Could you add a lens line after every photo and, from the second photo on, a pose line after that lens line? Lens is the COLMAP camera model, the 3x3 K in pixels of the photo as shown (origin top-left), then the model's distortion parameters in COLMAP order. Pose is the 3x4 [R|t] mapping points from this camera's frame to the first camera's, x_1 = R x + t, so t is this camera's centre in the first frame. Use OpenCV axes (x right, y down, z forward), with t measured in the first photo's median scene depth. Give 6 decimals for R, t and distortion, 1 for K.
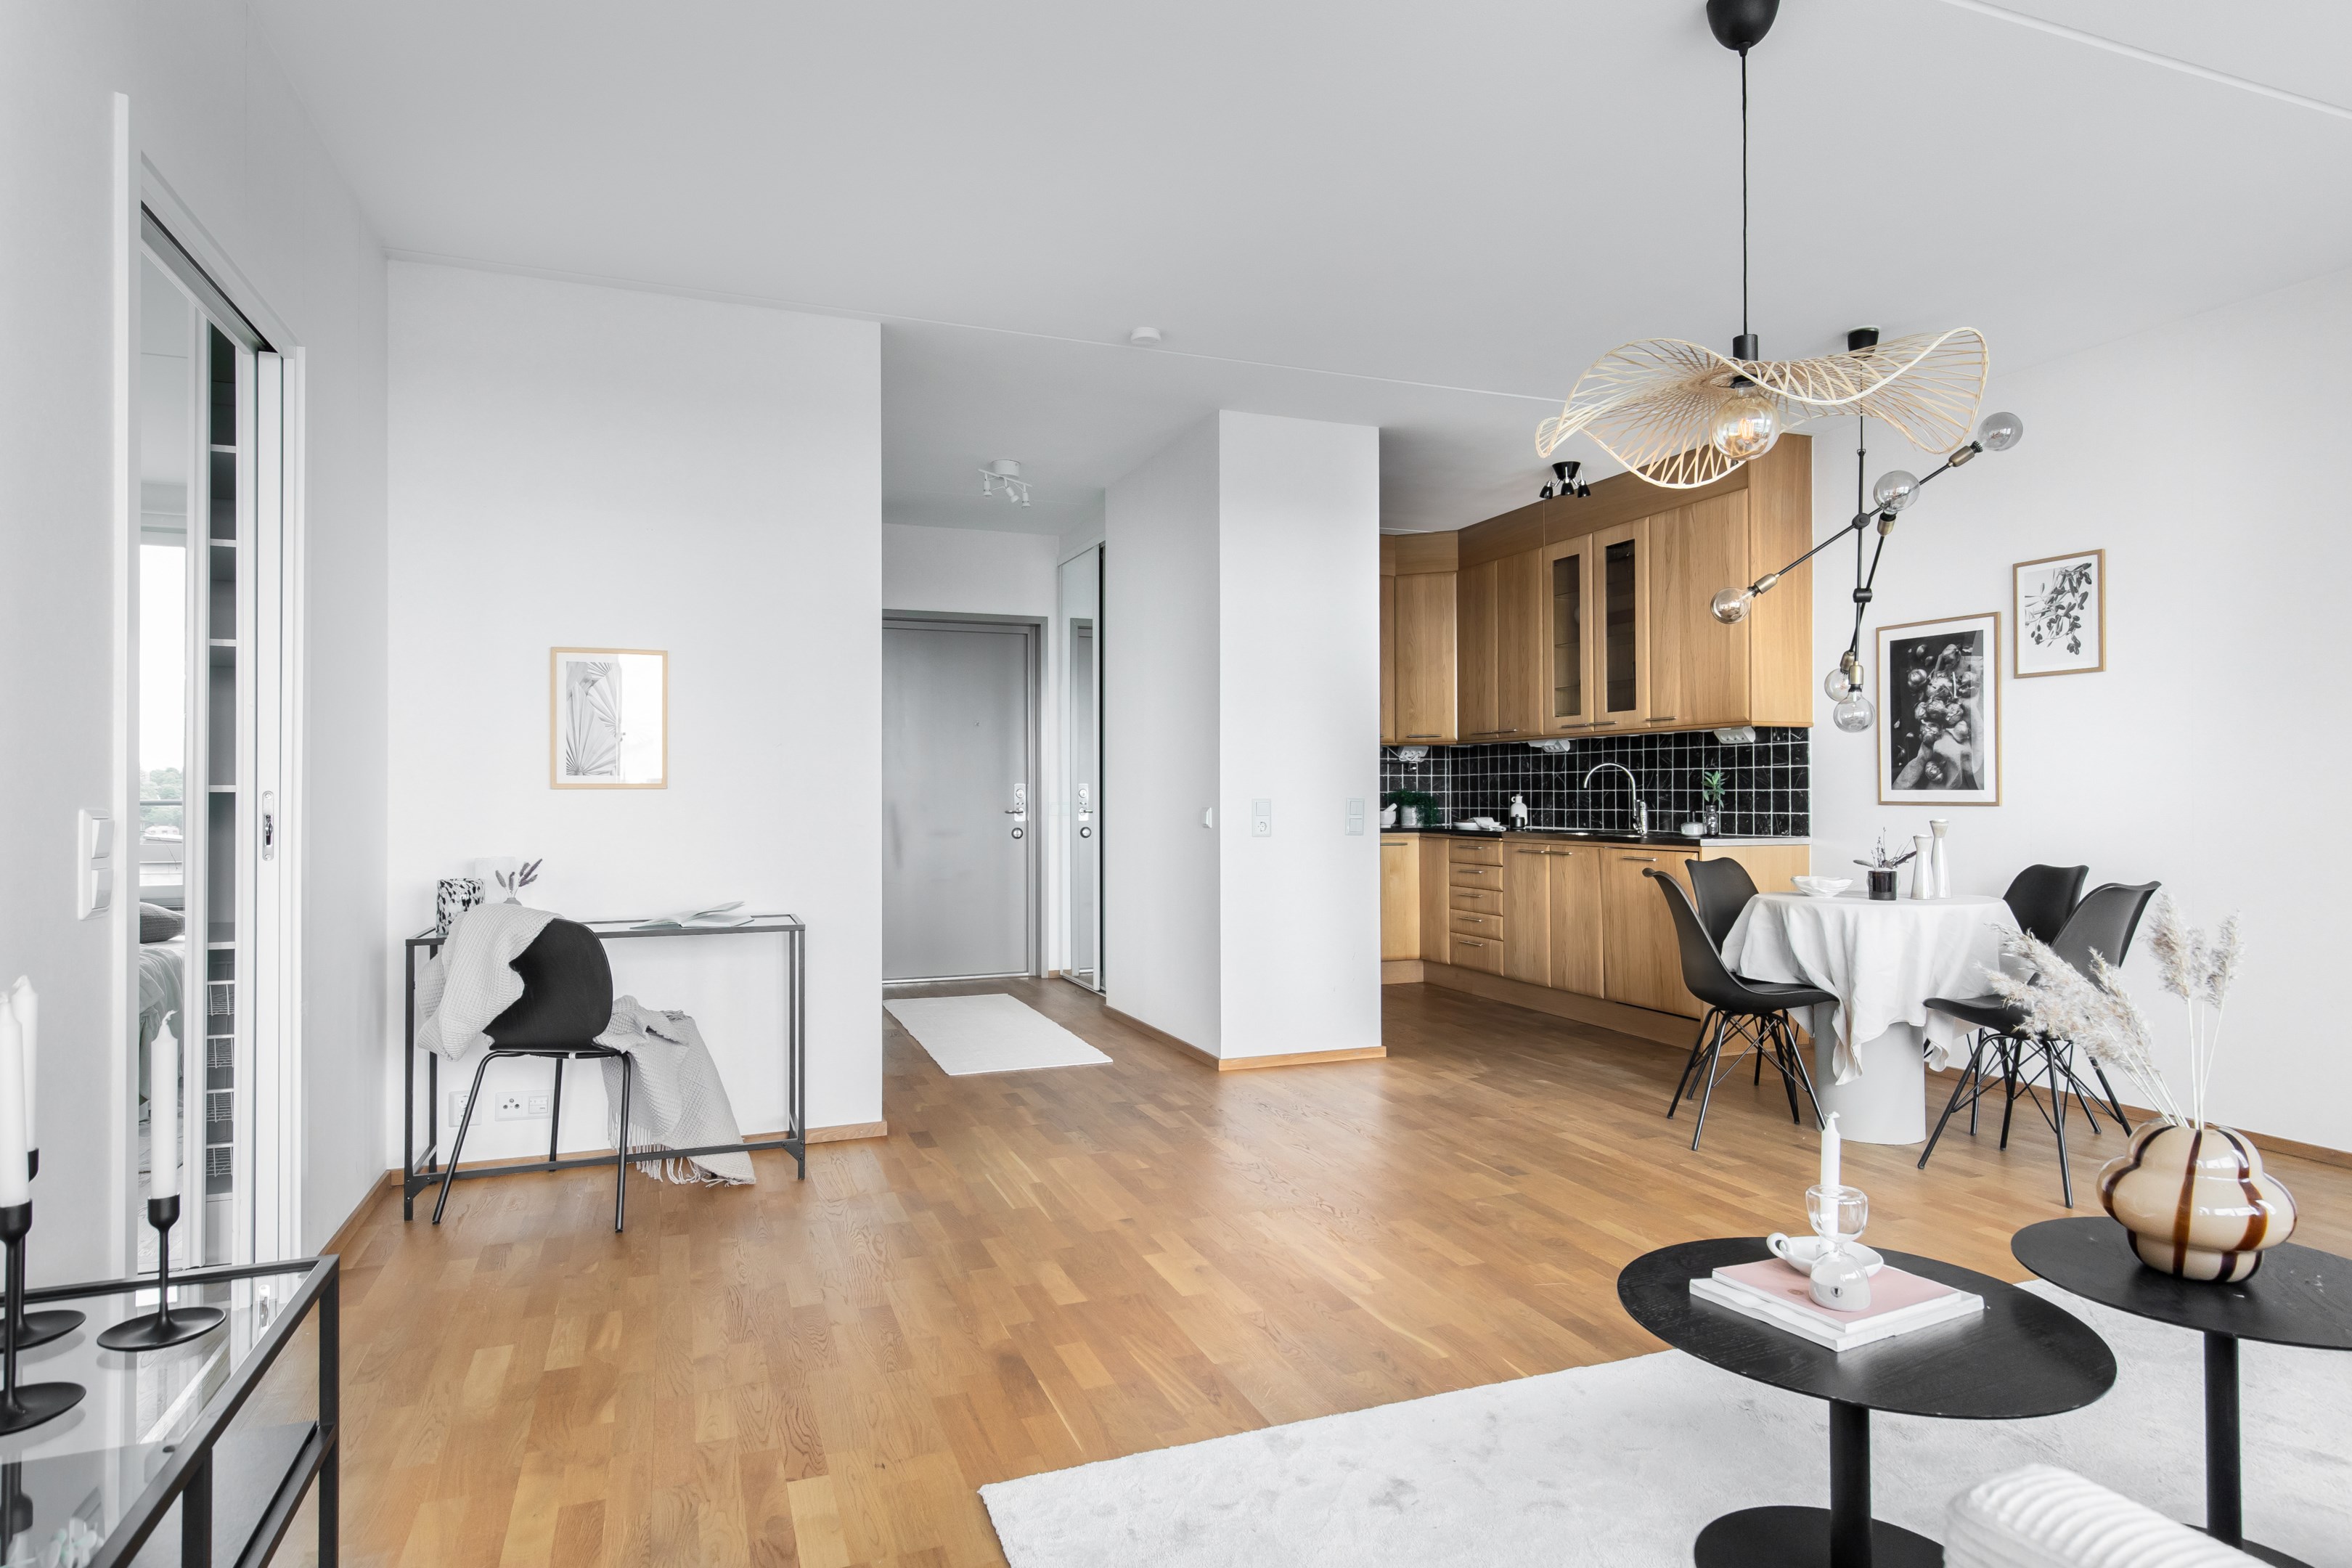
lens RADIAL K [[1331.8, 0, 1176.0], [0, 1331.8, 784.0], [0, 0, 1]] dist [-0.002439, -0.001072]
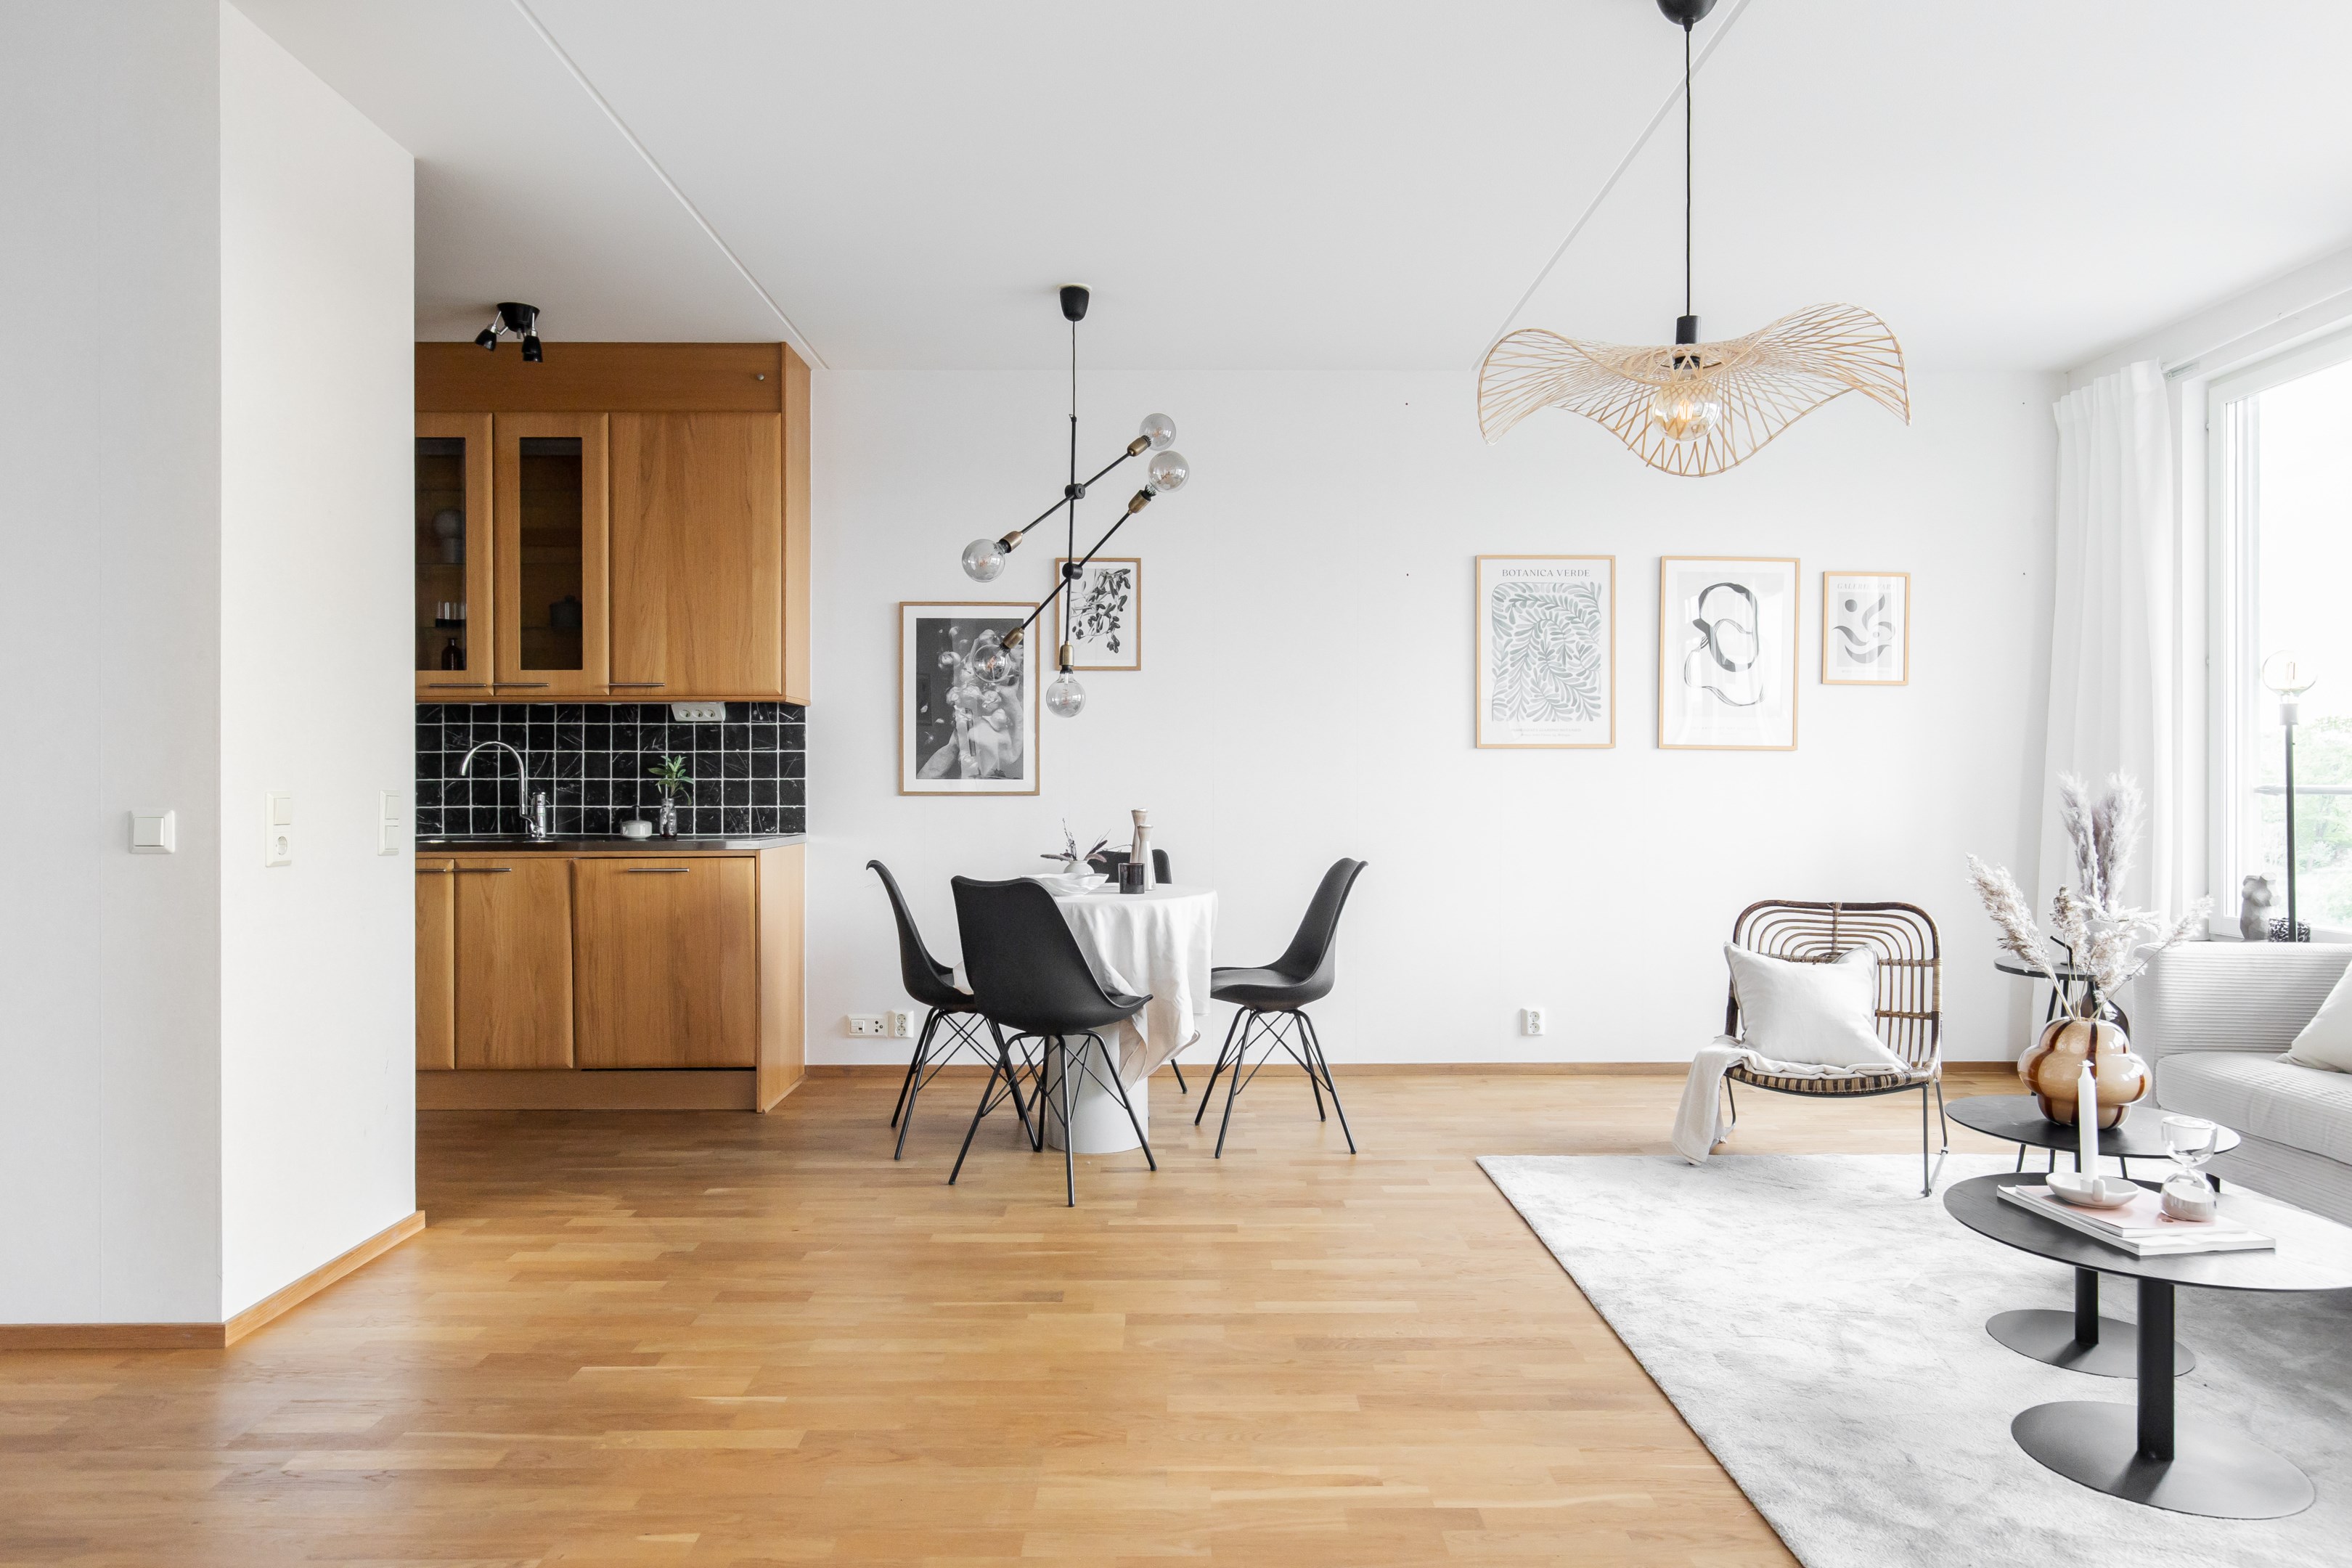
lens RADIAL K [[1452.2, 0, 1176.0], [0, 1452.2, 784.0], [0, 0, 1]] dist [0.000700, -0.000756]
pose [[0.338068, 0.000702, 0.941121, -0.348354], [-0.006830, 0.999975, 0.001708, 0.004730], [-0.941097, -0.007005, 0.338065, 0.485048]]
